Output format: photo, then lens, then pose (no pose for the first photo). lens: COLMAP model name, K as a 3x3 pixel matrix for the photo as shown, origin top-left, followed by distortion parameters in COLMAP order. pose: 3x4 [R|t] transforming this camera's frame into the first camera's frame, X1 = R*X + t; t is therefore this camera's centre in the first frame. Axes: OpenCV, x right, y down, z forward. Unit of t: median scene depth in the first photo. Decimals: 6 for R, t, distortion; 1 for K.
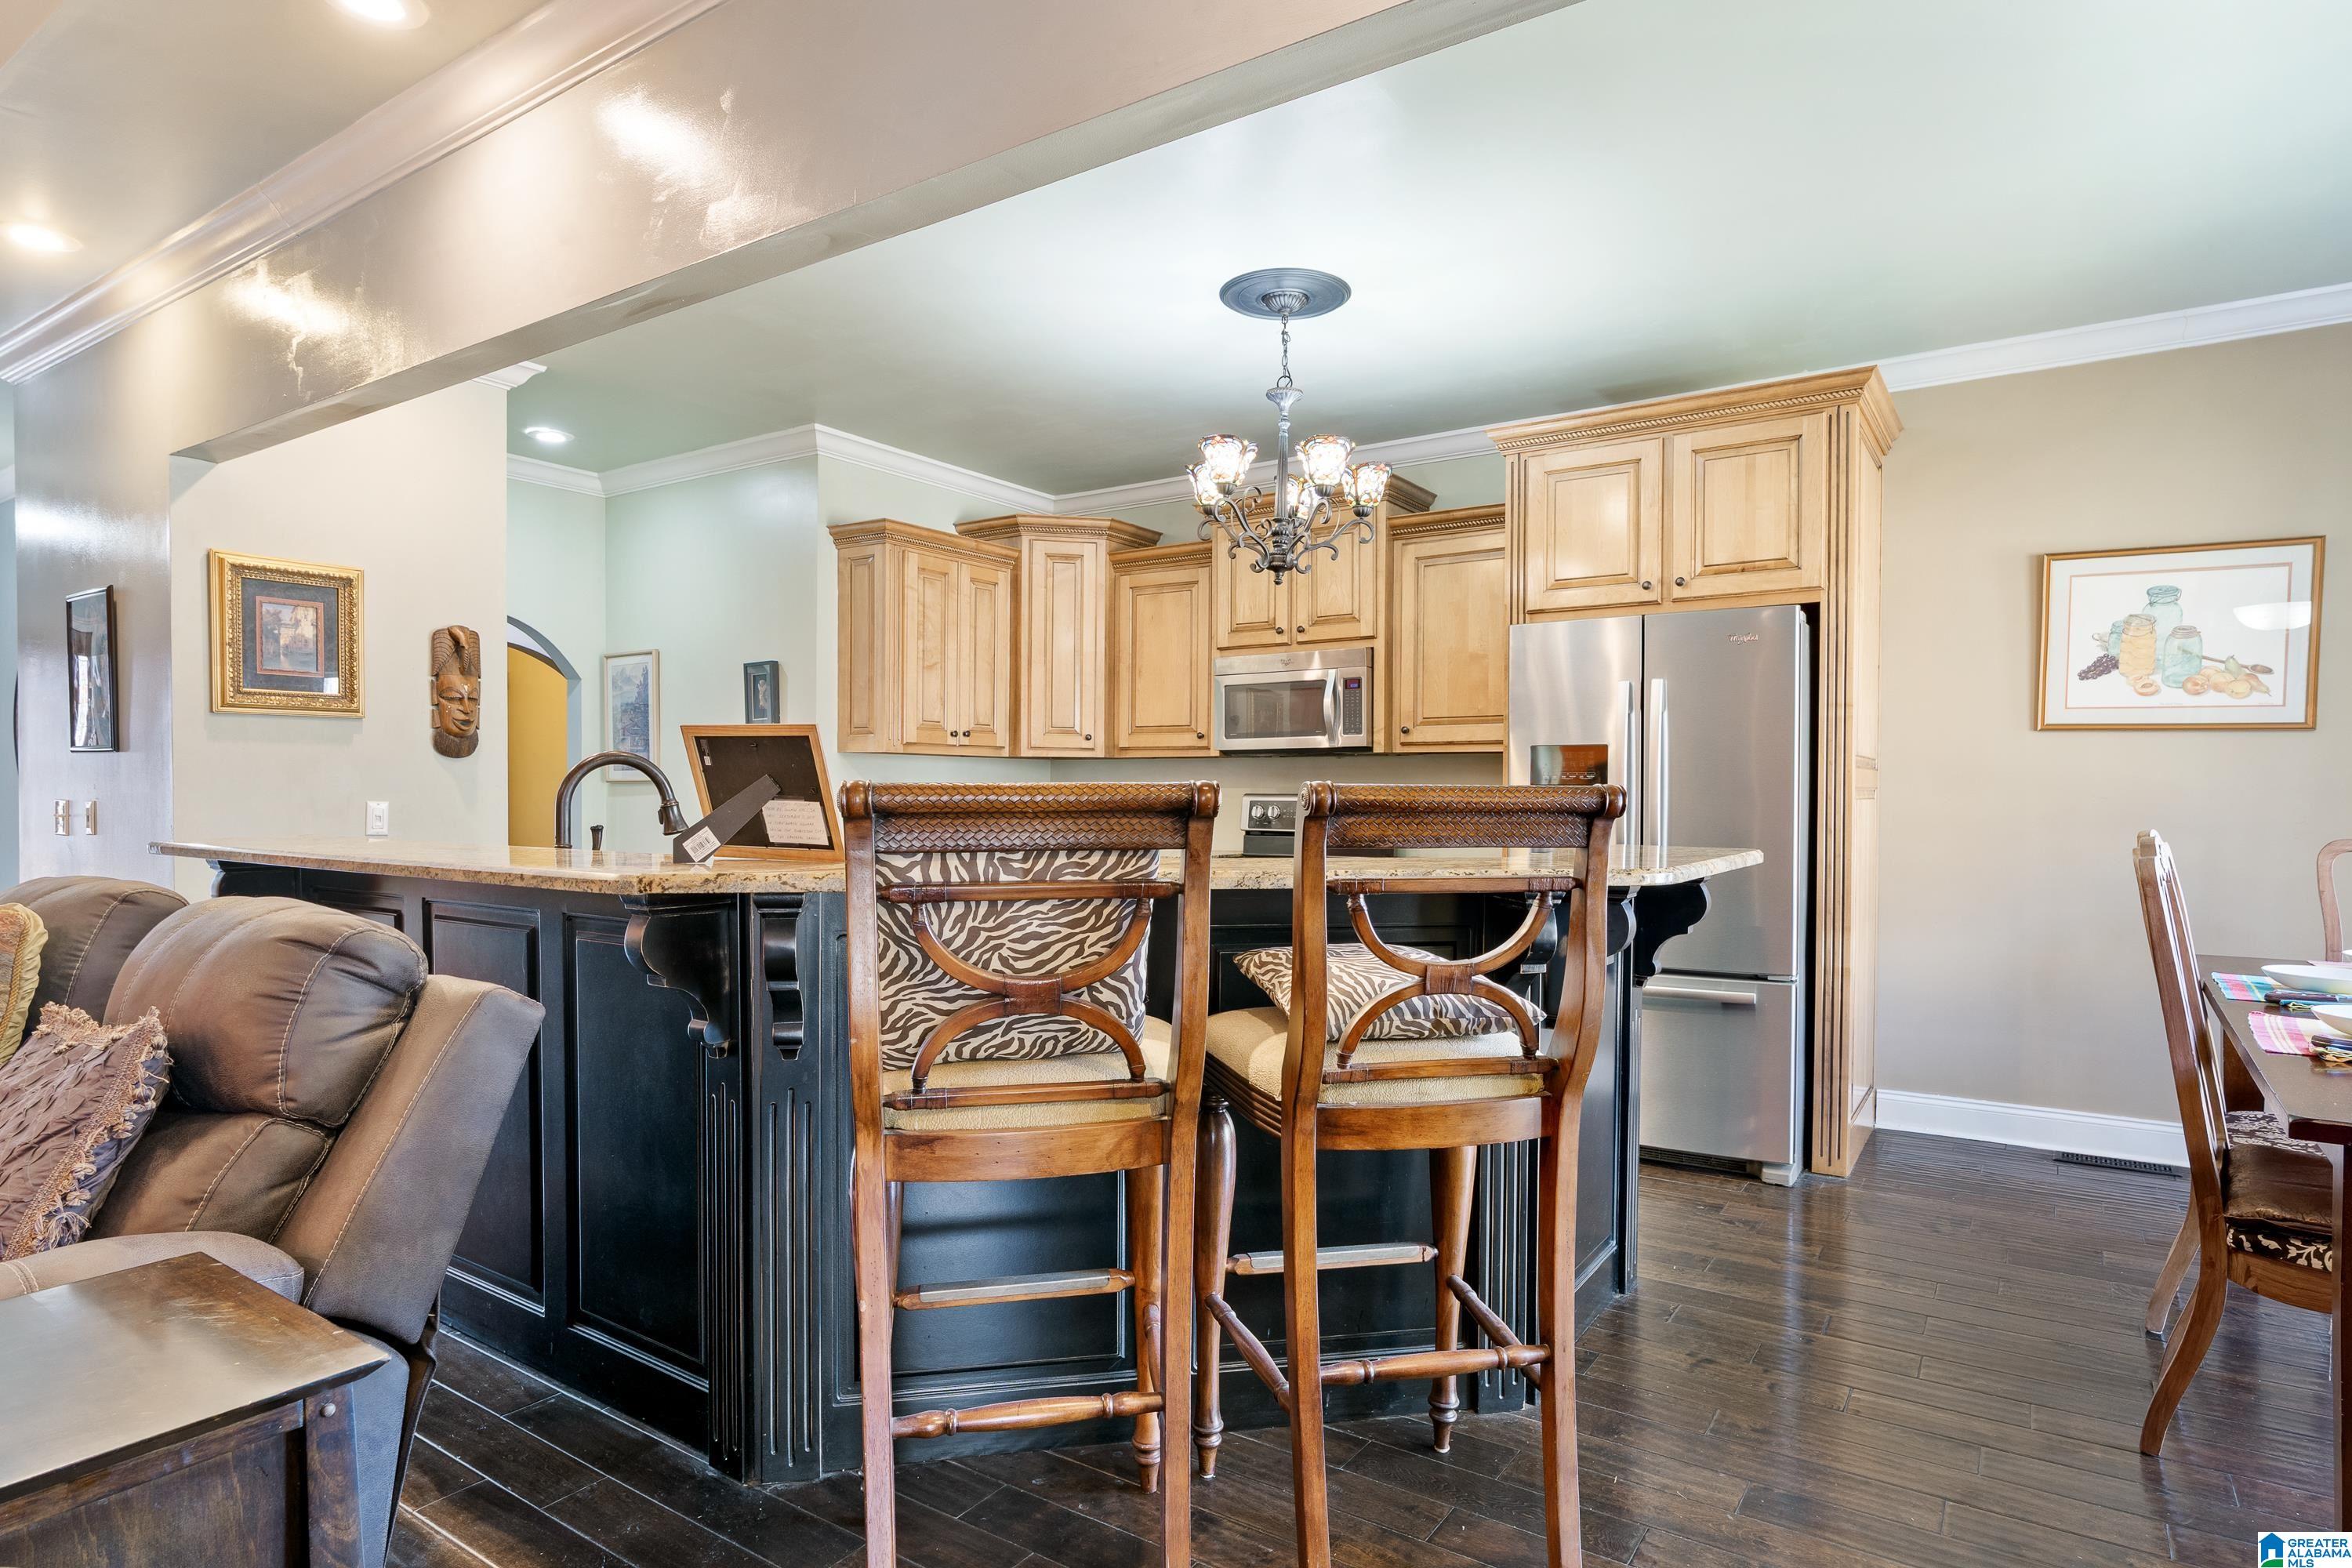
lens RADIAL K [[1276.4, 0, 1176.0], [0, 1276.4, 784.0], [0, 0, 1]] dist [-0.000259, -0.000077]
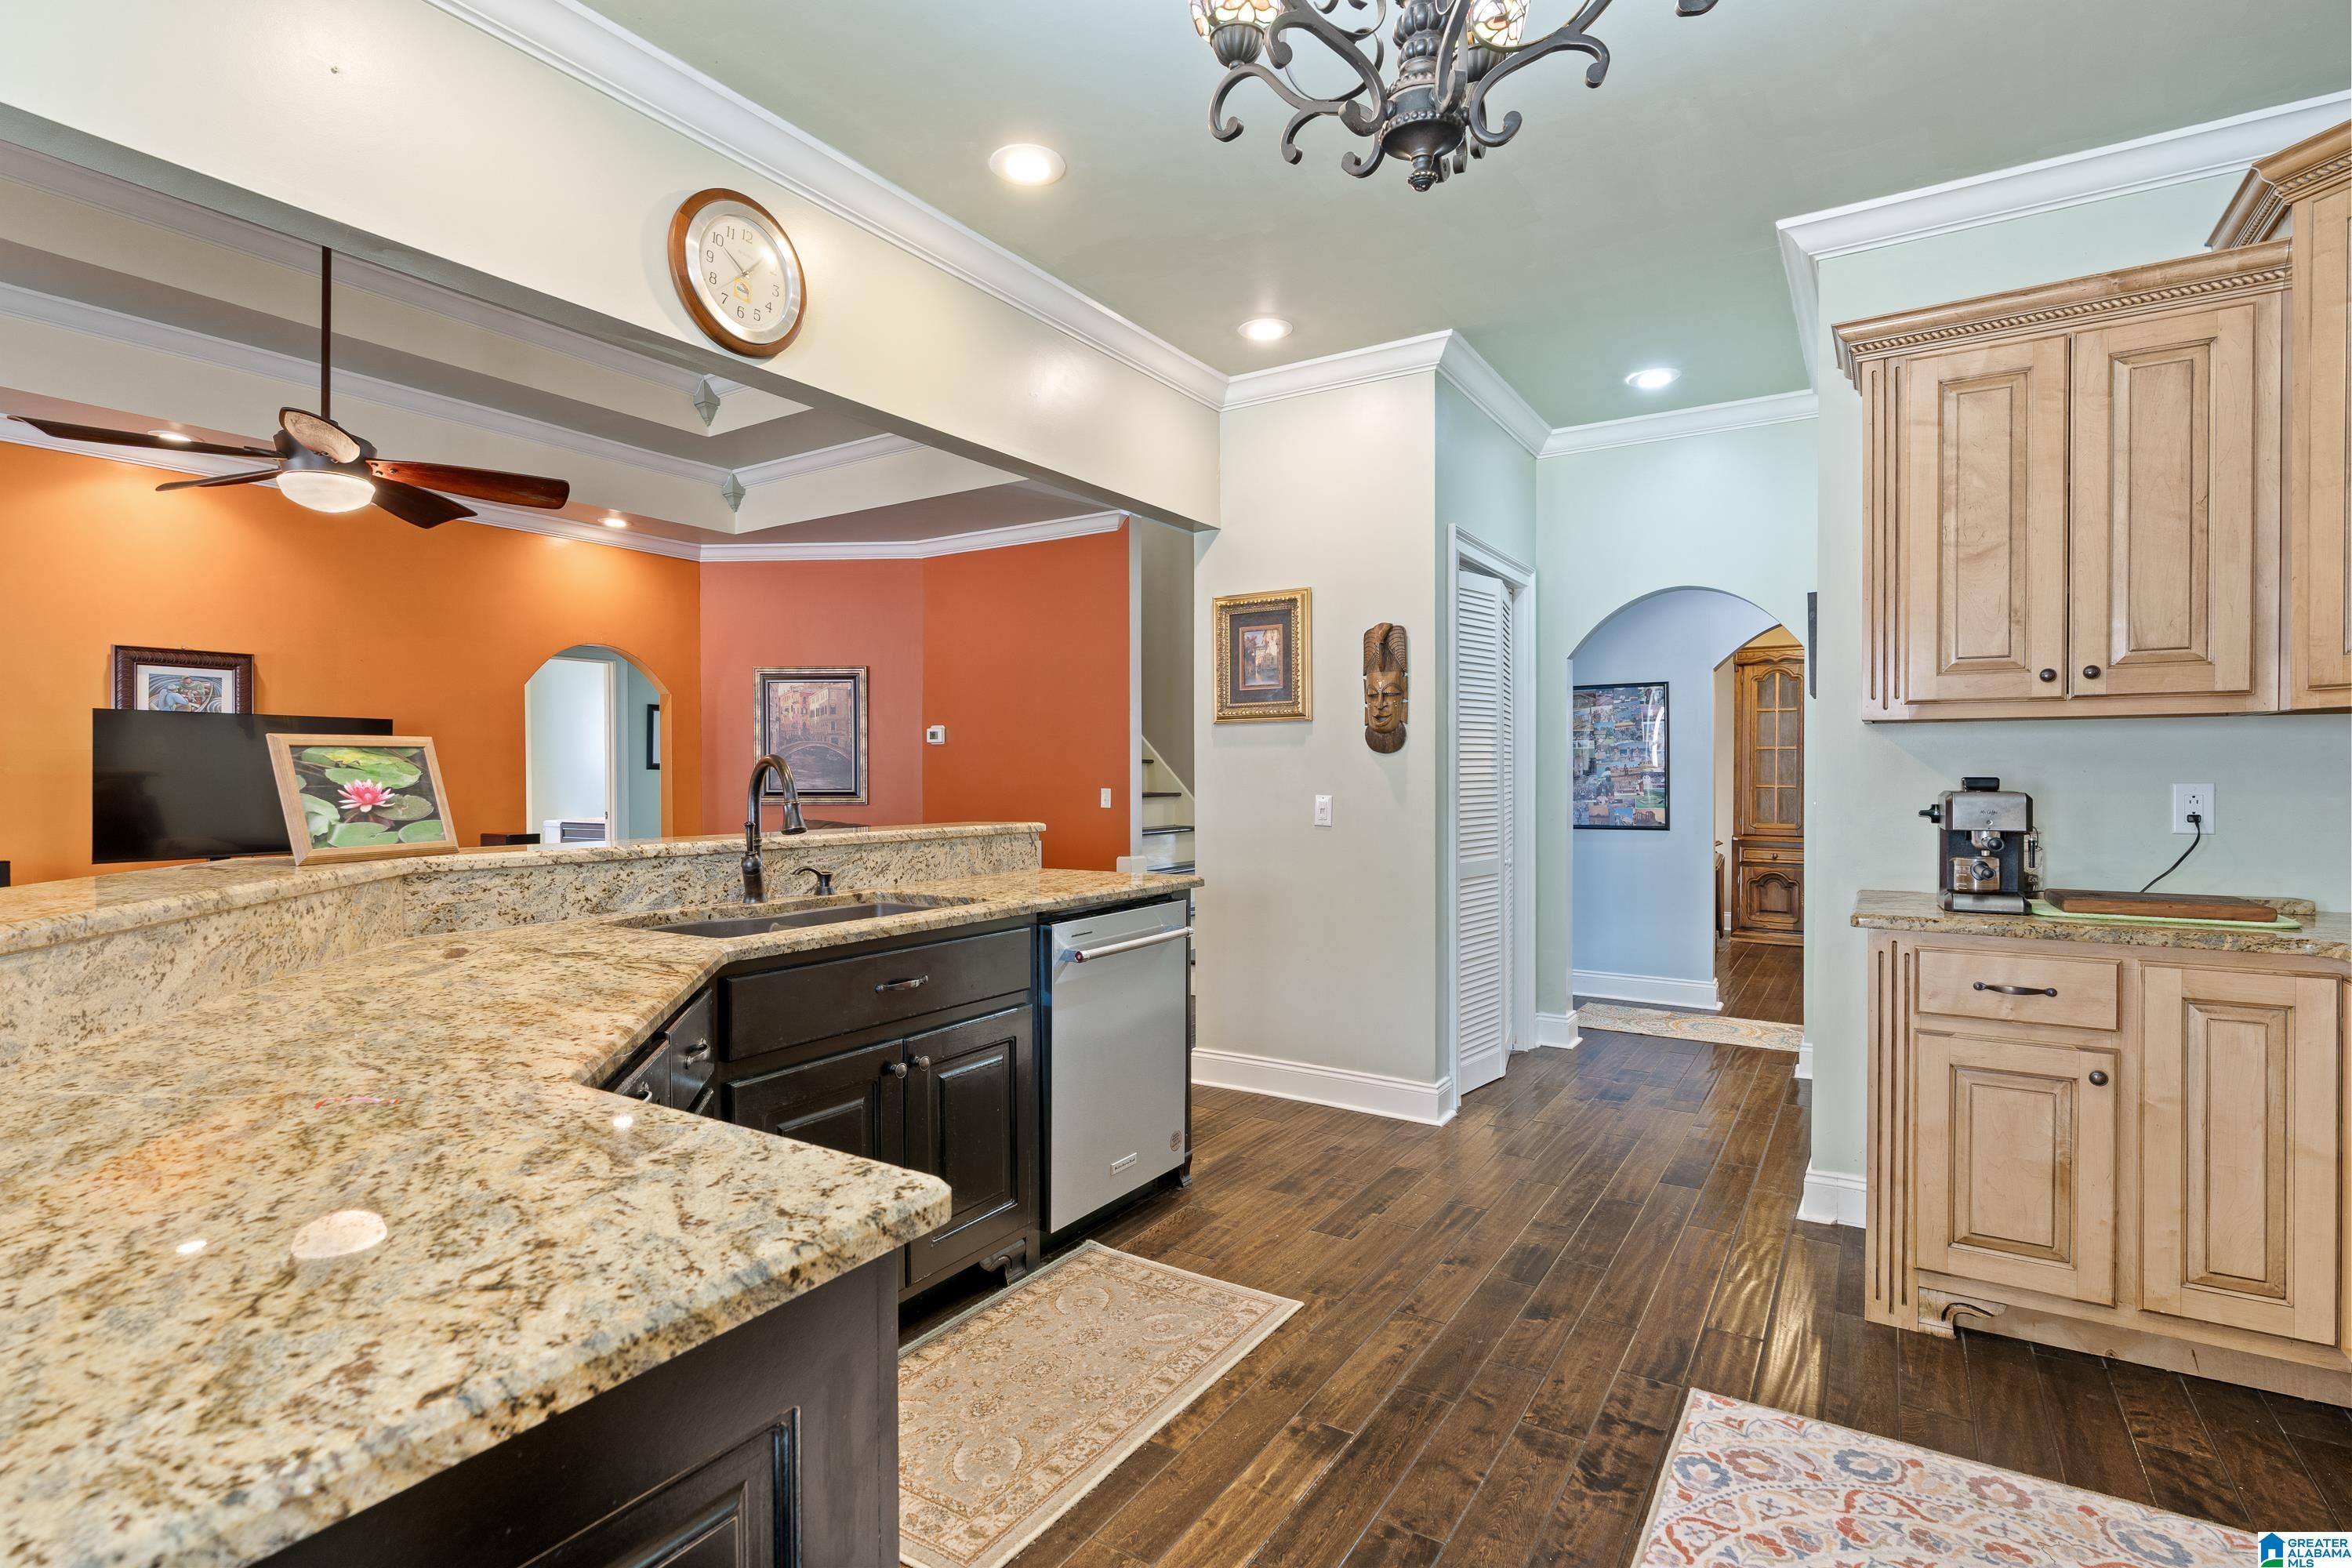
lens RADIAL K [[1137.7, 0, 1176.0], [0, 1137.7, 784.0], [0, 0, 1]] dist [-0.001225, -0.000097]
pose [[0.039041, 0.000670, -0.999237, 0.295233], [0.003582, 0.999993, 0.000811, 0.002643], [0.999231, -0.003611, 0.039038, 0.694196]]
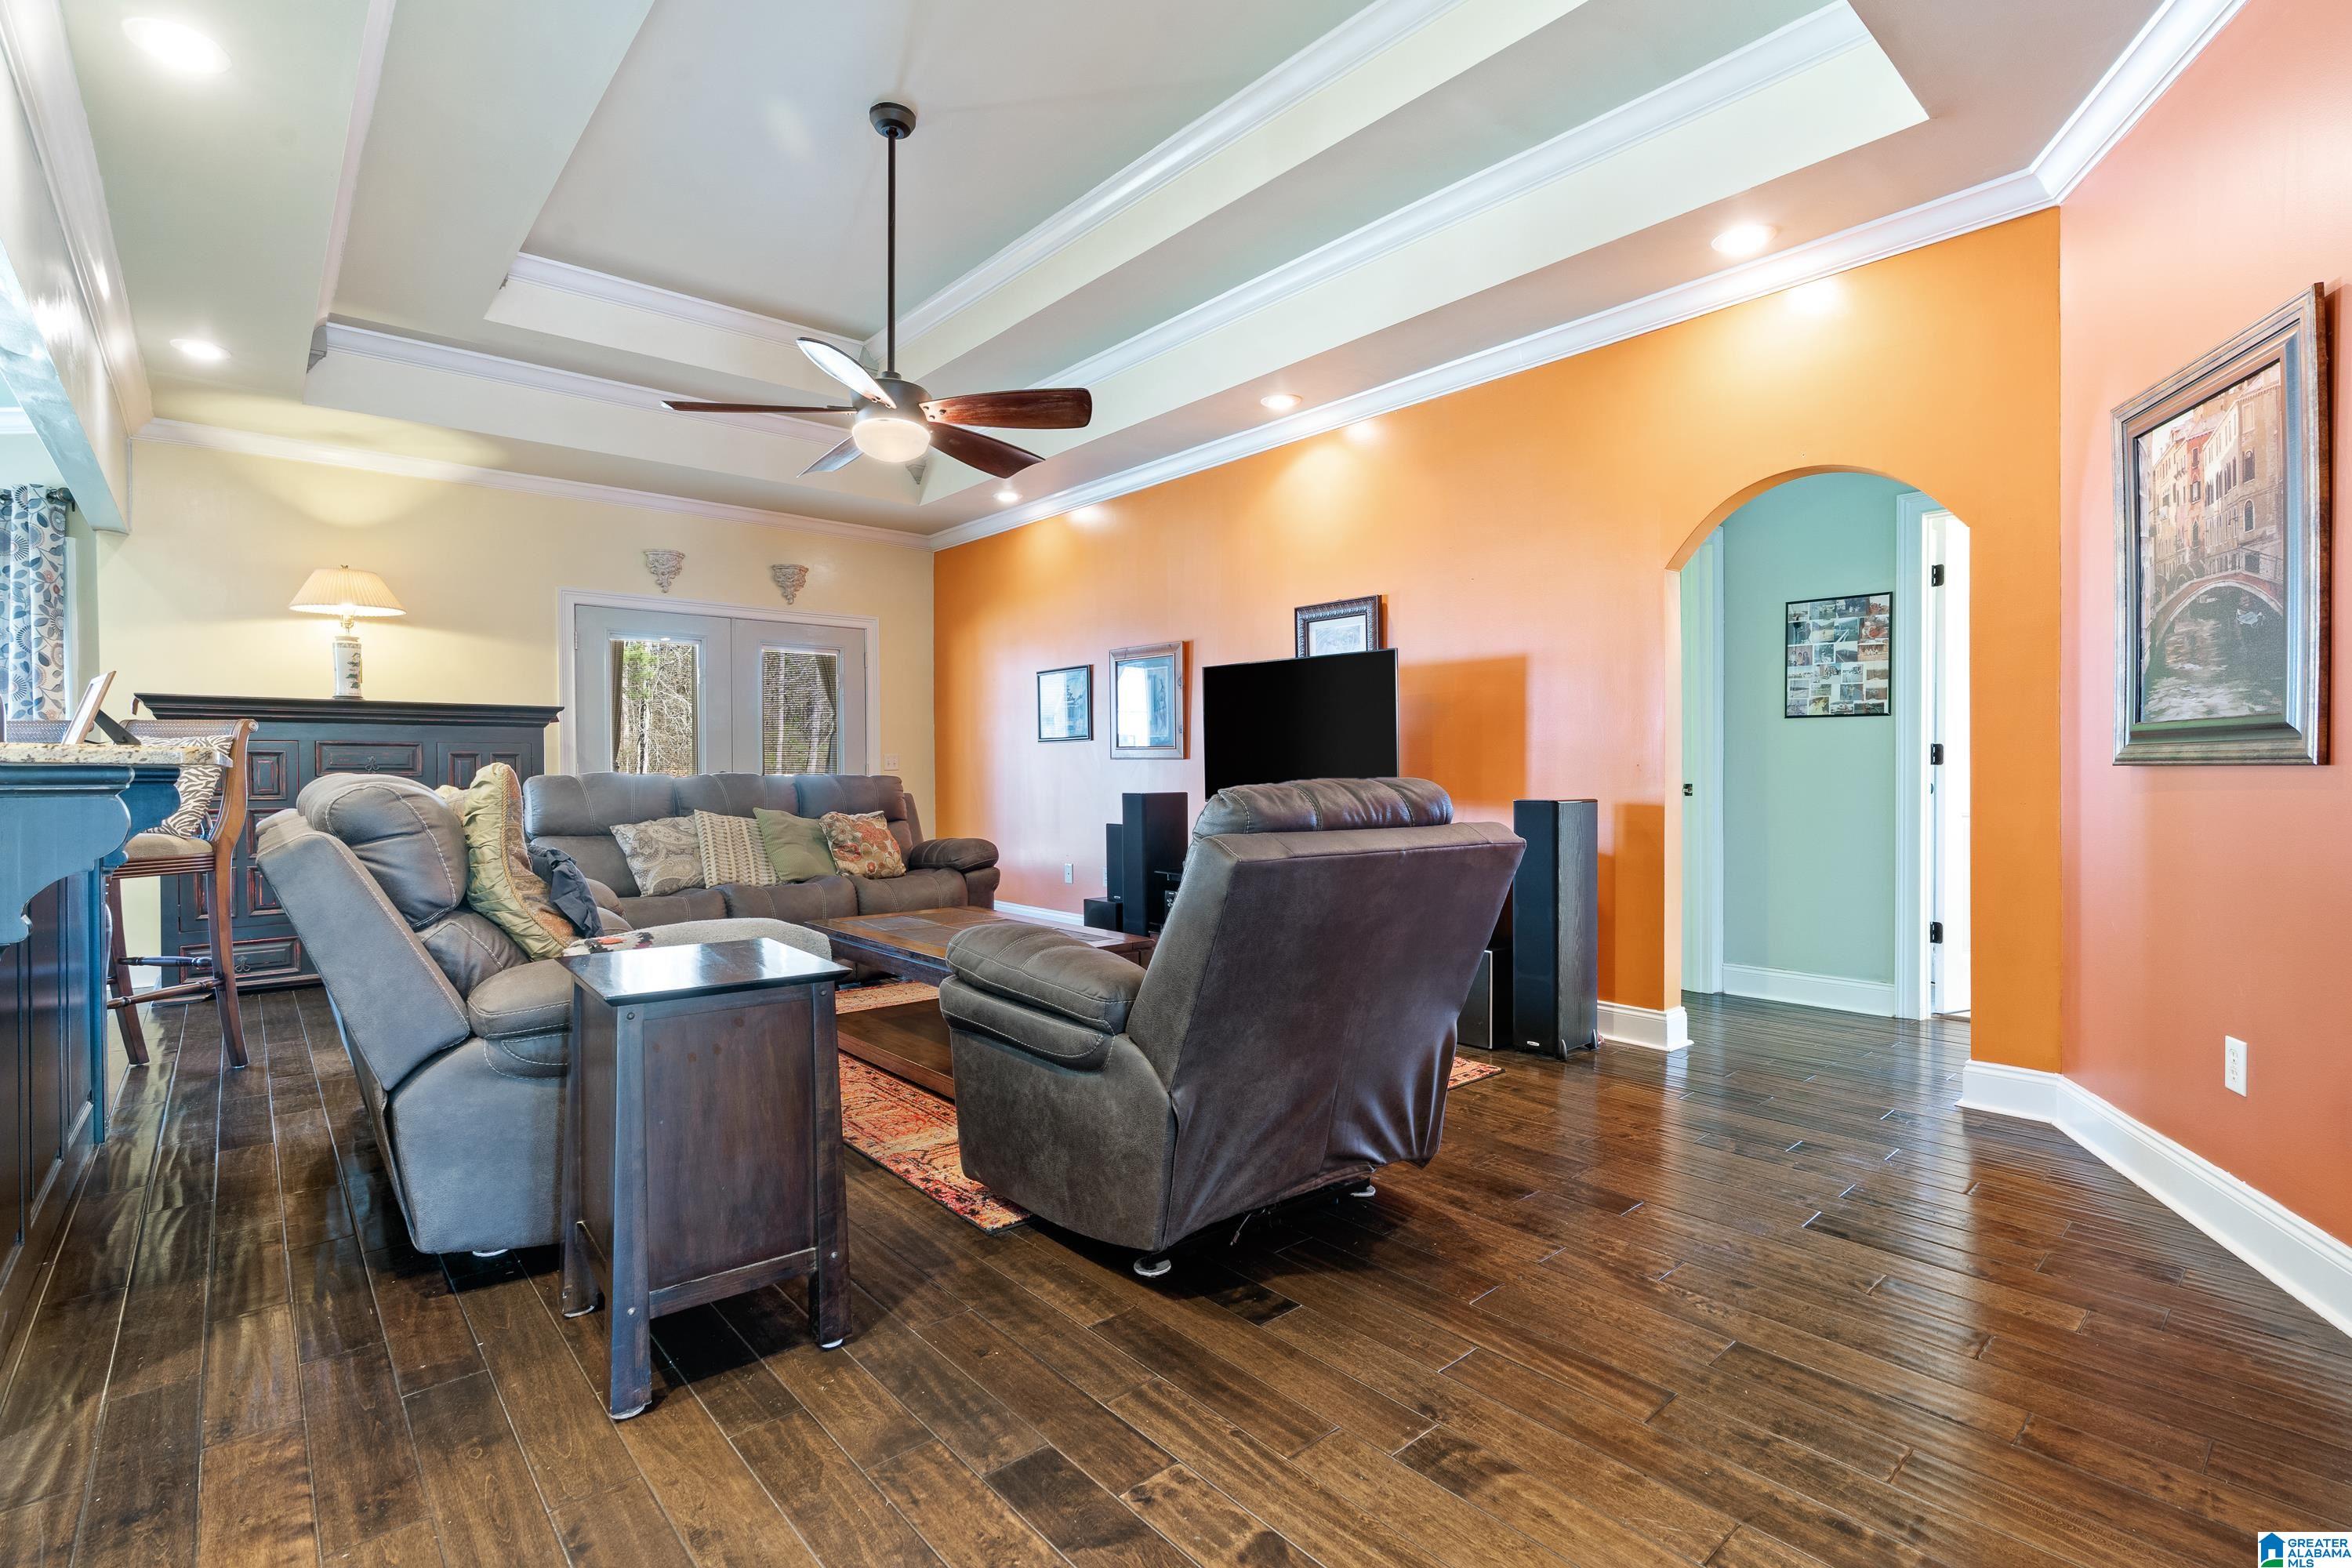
lens RADIAL K [[1076.5, 0, 1176.0], [0, 1076.5, 784.0], [0, 0, 1]] dist [-0.000704, -0.000183]
pose [[-0.970567, -0.004793, 0.240784, -0.779734], [-0.000308, 0.999826, 0.018659, 0.027220], [-0.240832, 0.018036, -0.970399, 0.837263]]
